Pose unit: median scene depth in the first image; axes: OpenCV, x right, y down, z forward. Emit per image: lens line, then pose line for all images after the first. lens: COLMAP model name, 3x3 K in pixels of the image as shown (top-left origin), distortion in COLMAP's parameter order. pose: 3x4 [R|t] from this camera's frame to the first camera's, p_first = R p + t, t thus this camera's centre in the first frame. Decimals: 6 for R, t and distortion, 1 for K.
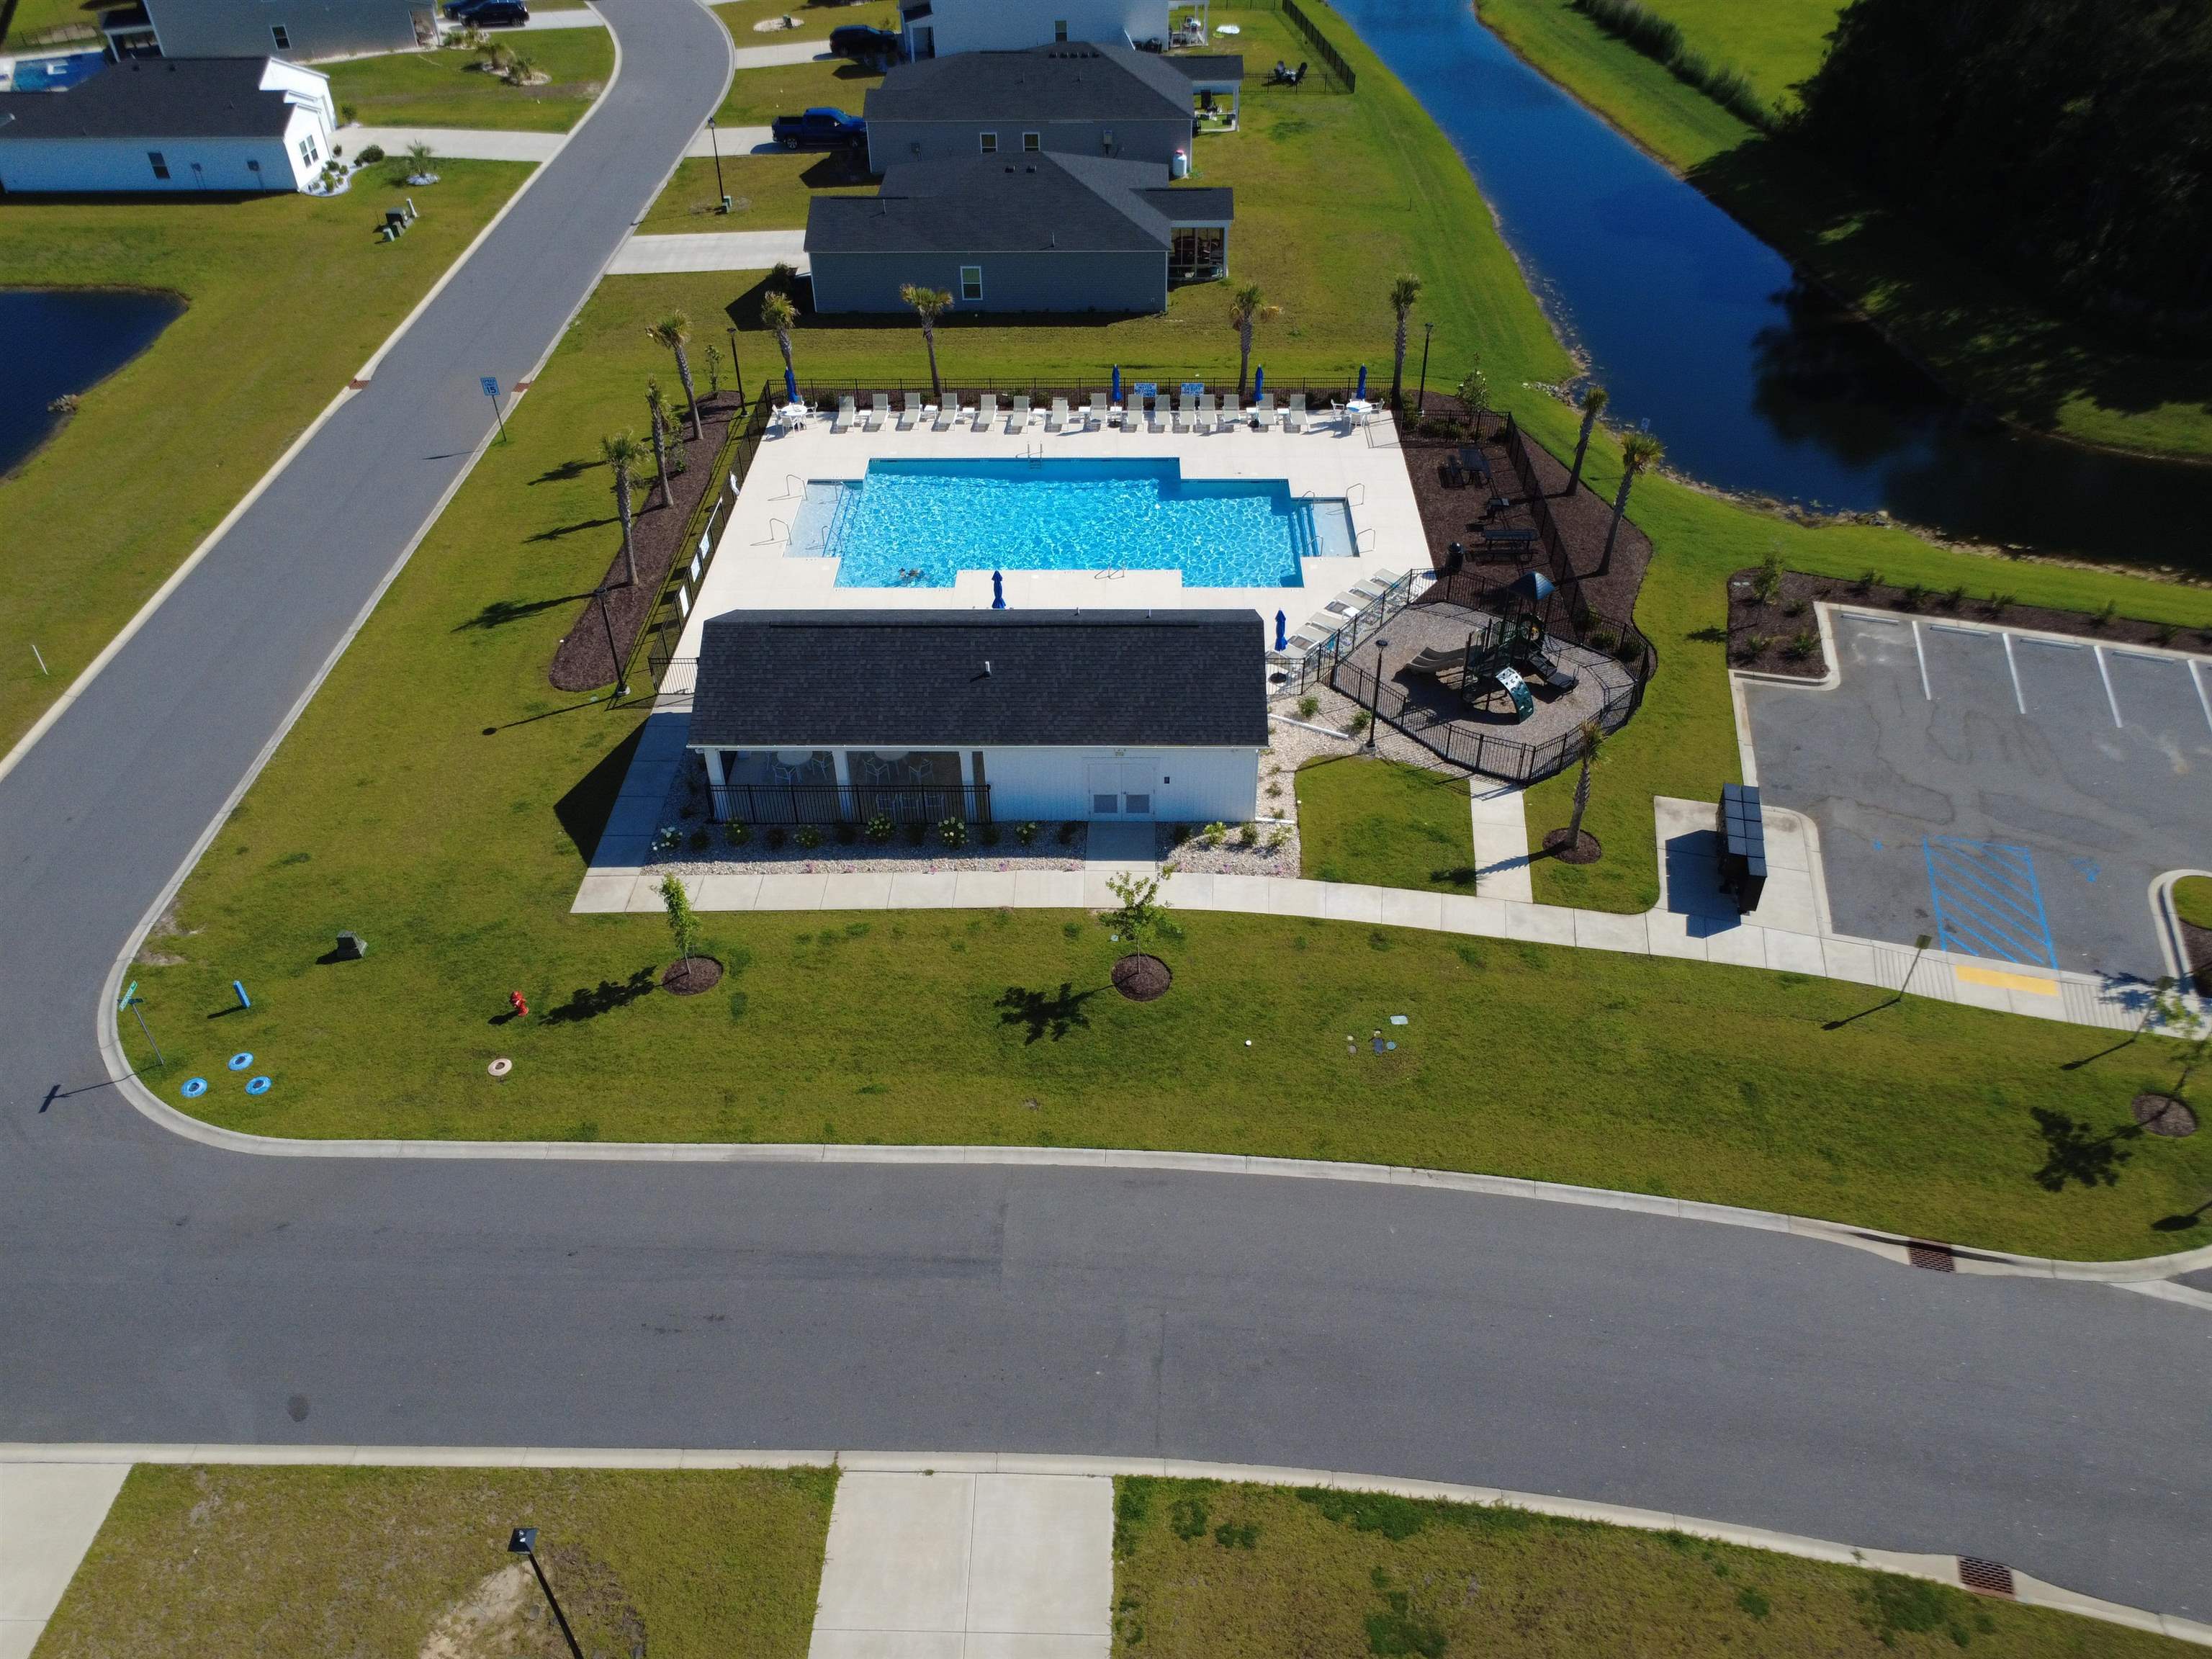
lens RADIAL K [[1677.5, 0, 1105.0], [0, 1677.5, 827.5], [0, 0, 1]] dist [0.010425, 0.002786]
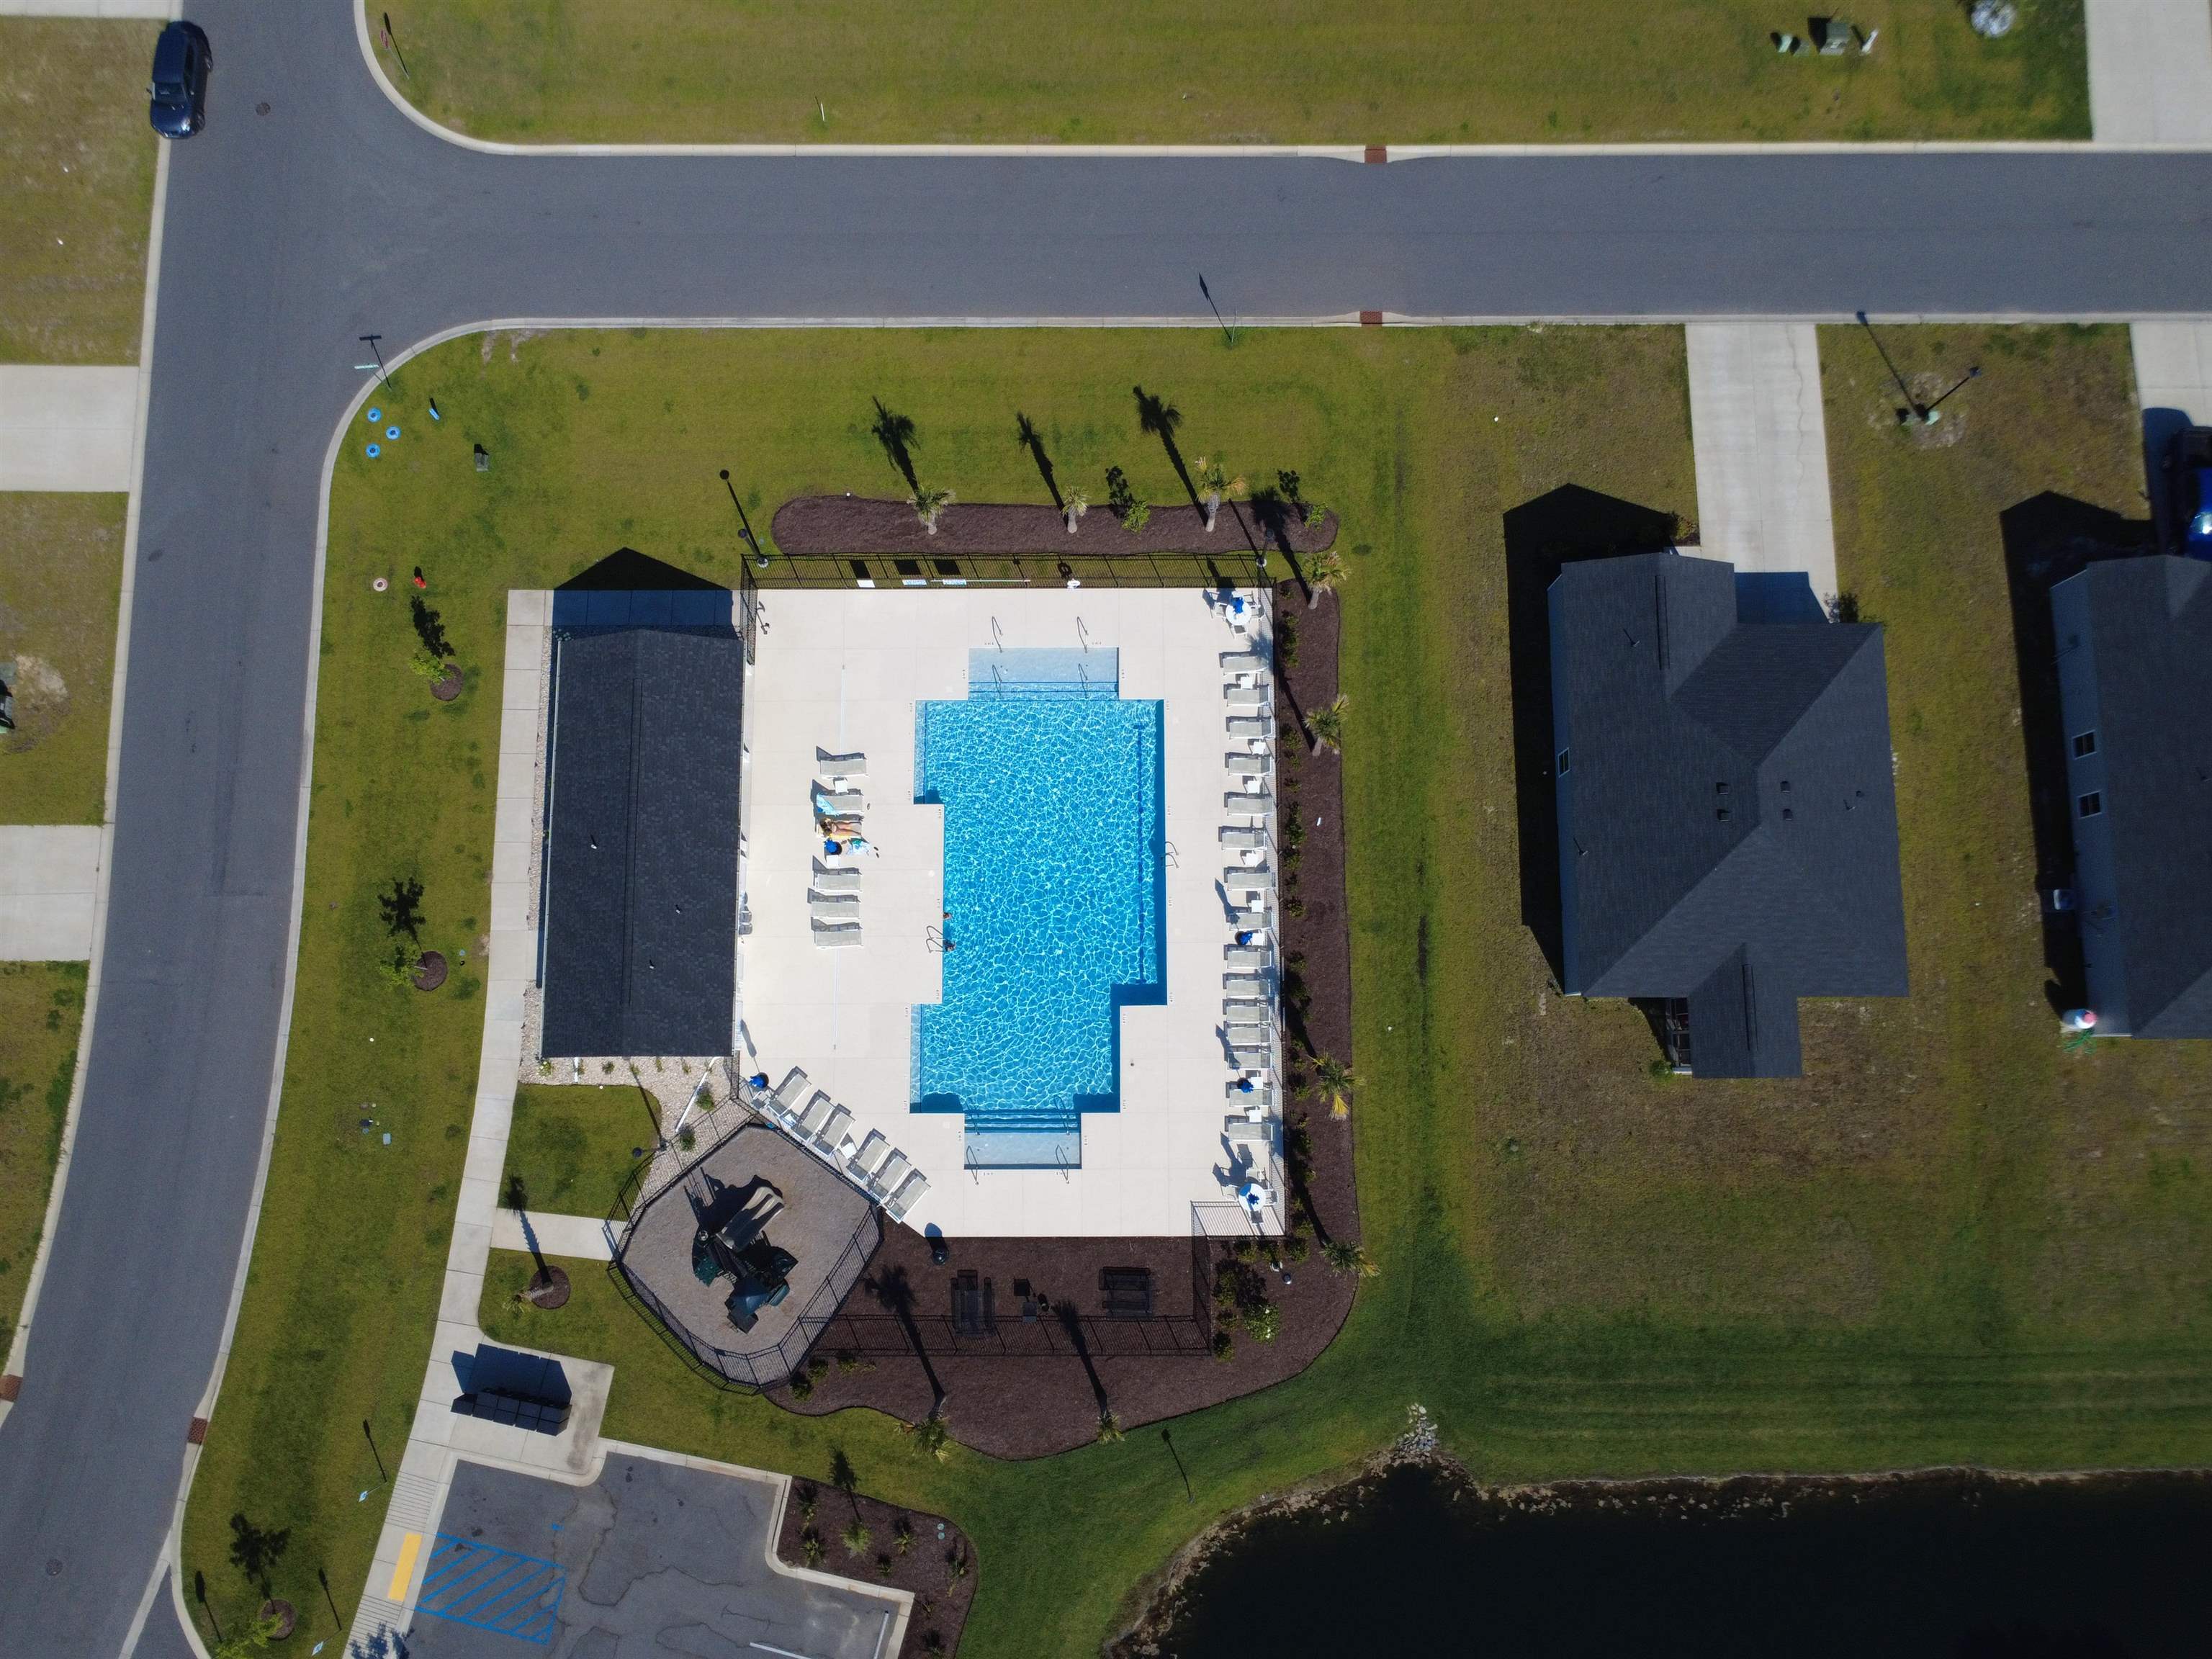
lens RADIAL K [[1677.5, 0, 1106.1], [0, 1677.5, 831.7], [0, 0, 1]] dist [0.010425, 0.002786]
pose [[0.021869, 0.989894, -0.140115, 0.098100], [-0.616774, 0.123659, 0.777366, -1.180952], [0.786836, 0.069420, 0.613245, 0.427308]]
